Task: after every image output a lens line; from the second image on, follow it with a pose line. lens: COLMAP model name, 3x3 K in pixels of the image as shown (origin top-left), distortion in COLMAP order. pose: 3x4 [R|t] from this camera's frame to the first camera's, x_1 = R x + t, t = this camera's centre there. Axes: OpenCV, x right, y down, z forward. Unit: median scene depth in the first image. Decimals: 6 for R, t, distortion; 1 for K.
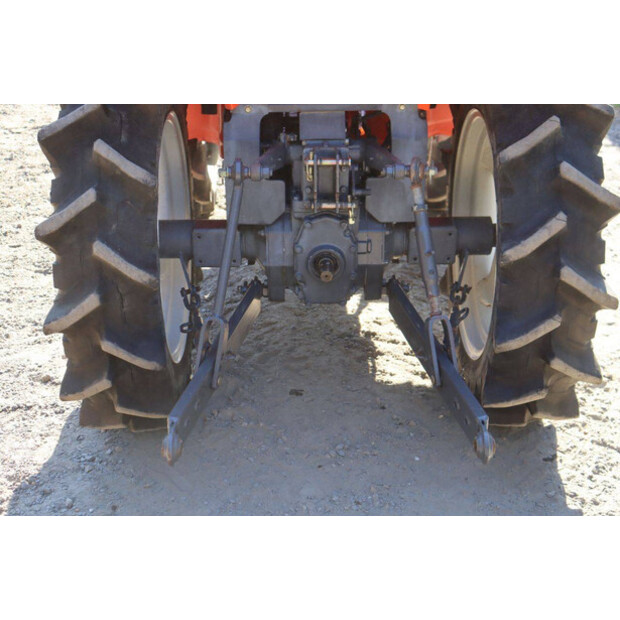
lens RADIAL K [[974.0, 0, 310.0], [0, 974.0, 310.0], [0, 0, 1]] dist [0.113474, 0.197498]
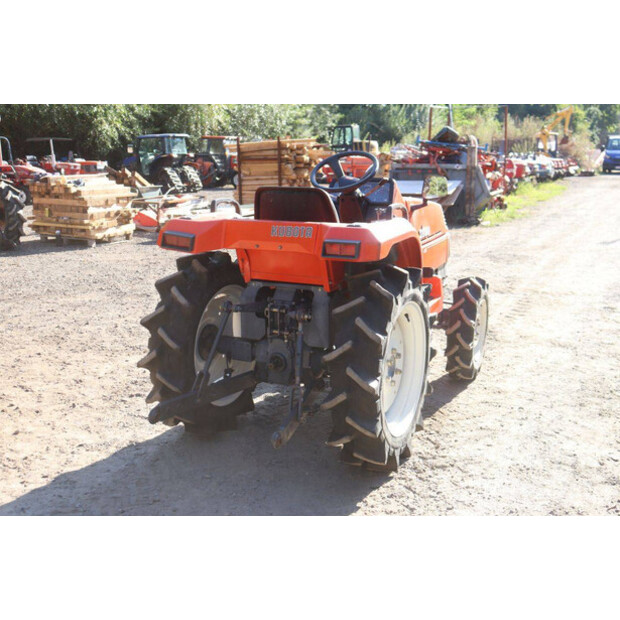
lens RADIAL K [[749.6, 0, 310.0], [0, 749.6, 310.0], [0, 0, 1]] dist [-0.013336, 0.021950]
pose [[0.895136, 0.103058, -0.433717, 0.742678], [-0.207924, 0.957123, -0.201700, 0.148667], [0.394334, 0.270729, 0.878184, -0.355655]]
